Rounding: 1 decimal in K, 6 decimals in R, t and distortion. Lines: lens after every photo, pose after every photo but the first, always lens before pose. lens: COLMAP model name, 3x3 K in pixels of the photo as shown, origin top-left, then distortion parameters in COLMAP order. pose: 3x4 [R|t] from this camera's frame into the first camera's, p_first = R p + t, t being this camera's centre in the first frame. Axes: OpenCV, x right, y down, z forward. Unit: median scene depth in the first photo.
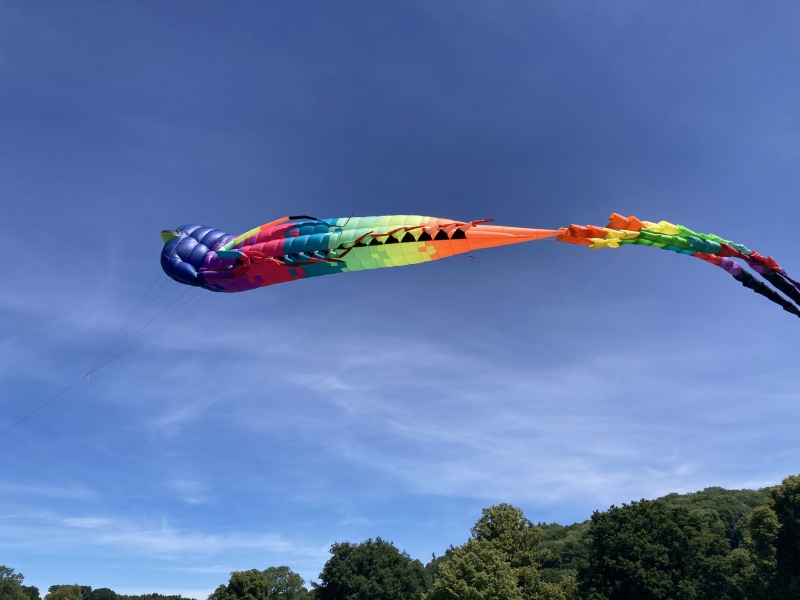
lens RADIAL K [[645.6, 0, 399.8], [0, 645.6, 299.8], [0, 0, 1]] dist [0.025125, 0.002237]
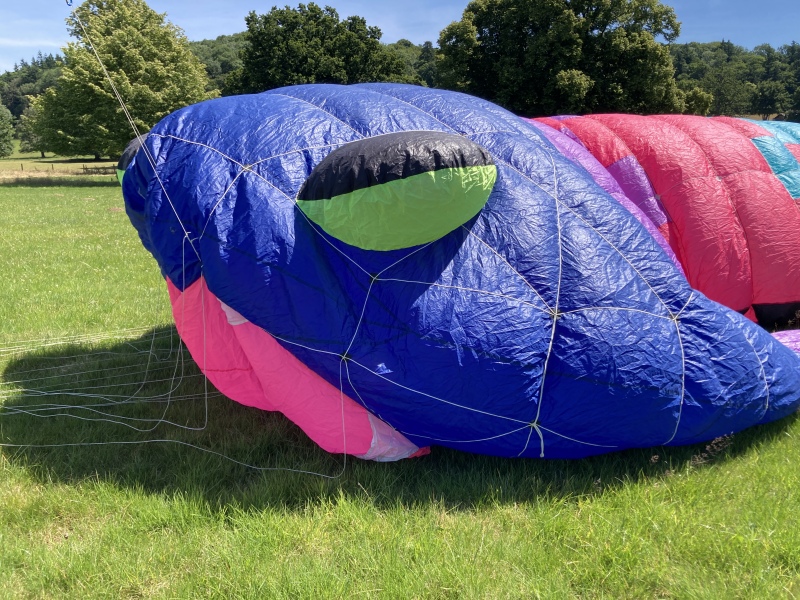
lens RADIAL K [[645.6, 0, 400.3], [0, 645.6, 299.6], [0, 0, 1]] dist [0.025125, 0.002237]
pose [[0.822169, -0.123707, 0.555639, -0.039857], [-0.259303, 0.787559, 0.559029, 0.204793], [-0.506754, -0.603695, 0.615429, 0.402218]]
